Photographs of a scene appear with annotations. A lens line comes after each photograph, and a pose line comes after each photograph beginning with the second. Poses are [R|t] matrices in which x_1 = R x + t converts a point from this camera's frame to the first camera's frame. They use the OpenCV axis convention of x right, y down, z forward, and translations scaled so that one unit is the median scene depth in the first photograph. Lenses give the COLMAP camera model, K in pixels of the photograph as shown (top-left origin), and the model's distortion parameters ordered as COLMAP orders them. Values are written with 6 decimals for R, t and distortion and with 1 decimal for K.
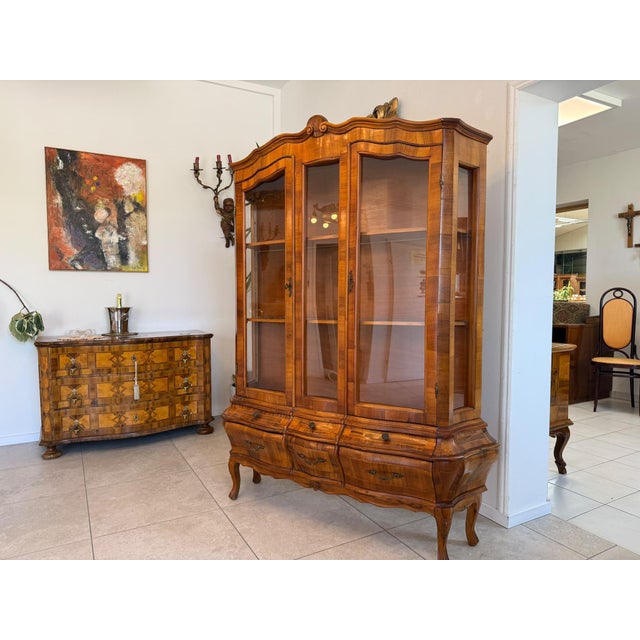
lens RADIAL K [[453.0, 0, 317.3], [0, 453.0, 322.1], [0, 0, 1]] dist [0.047699, -0.073142]
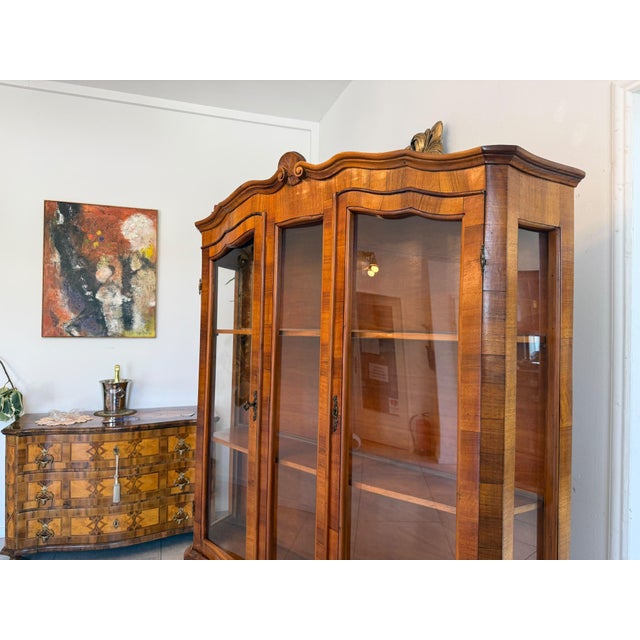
lens RADIAL K [[456.9, 0, 319.0], [0, 456.9, 321.3], [0, 0, 1]] dist [0.012681, -0.020117]
pose [[0.984460, 0.014185, -0.175037, 0.097340], [-0.026213, 0.997436, -0.066595, -0.106939], [0.173643, 0.070148, 0.982307, 0.240185]]
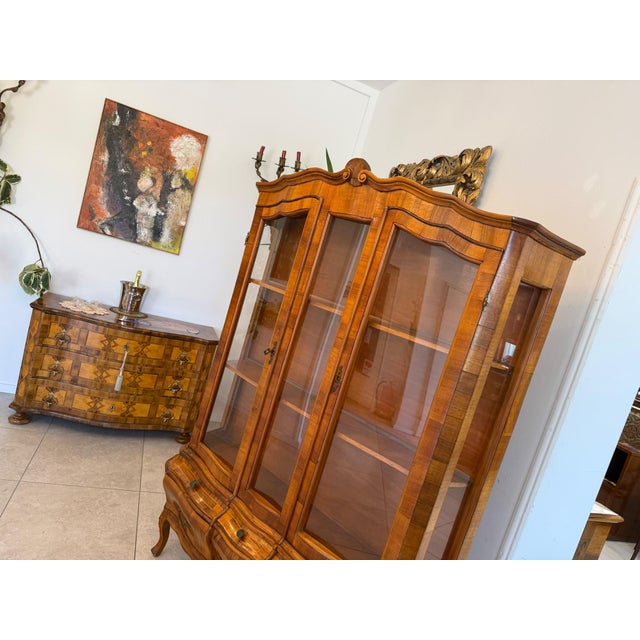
lens RADIAL K [[453.0, 0, 317.3], [0, 453.0, 322.1], [0, 0, 1]] dist [0.047699, -0.073142]
pose [[0.945465, 0.296628, -0.134566, 0.071948], [-0.291478, 0.954881, 0.056940, -0.134157], [0.145385, -0.014612, 0.989267, 0.145578]]
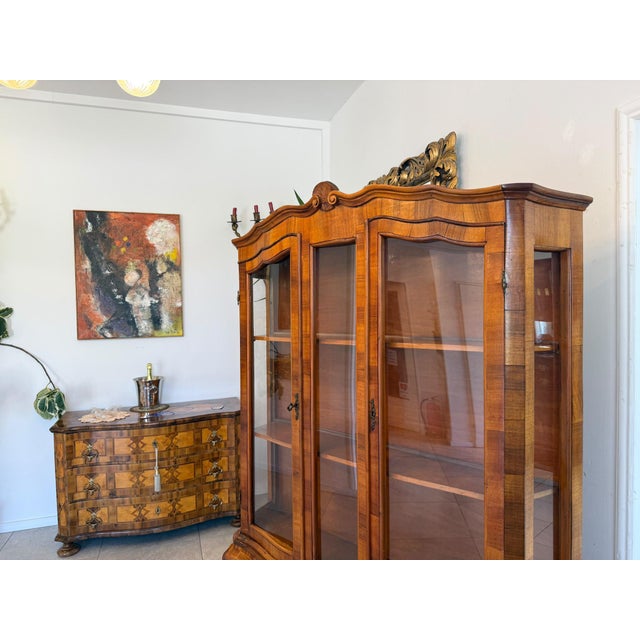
lens RADIAL K [[453.0, 0, 317.3], [0, 453.0, 322.1], [0, 0, 1]] dist [0.047699, -0.073142]
pose [[0.981971, -0.009077, -0.188814, 0.076101], [0.004202, 0.999648, -0.026205, -0.132456], [0.188986, 0.024939, 0.981663, 0.186066]]
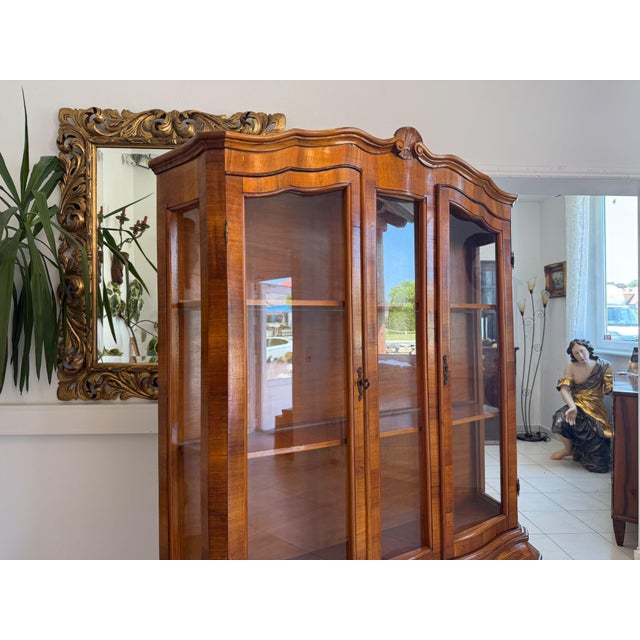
lens RADIAL K [[453.0, 0, 317.3], [0, 453.0, 322.1], [0, 0, 1]] dist [0.047699, -0.073142]
pose [[0.447115, 0.003800, 0.894468, -0.411824], [0.053229, 0.998106, -0.030847, -0.096552], [-0.892891, 0.061404, 0.446066, 0.524773]]
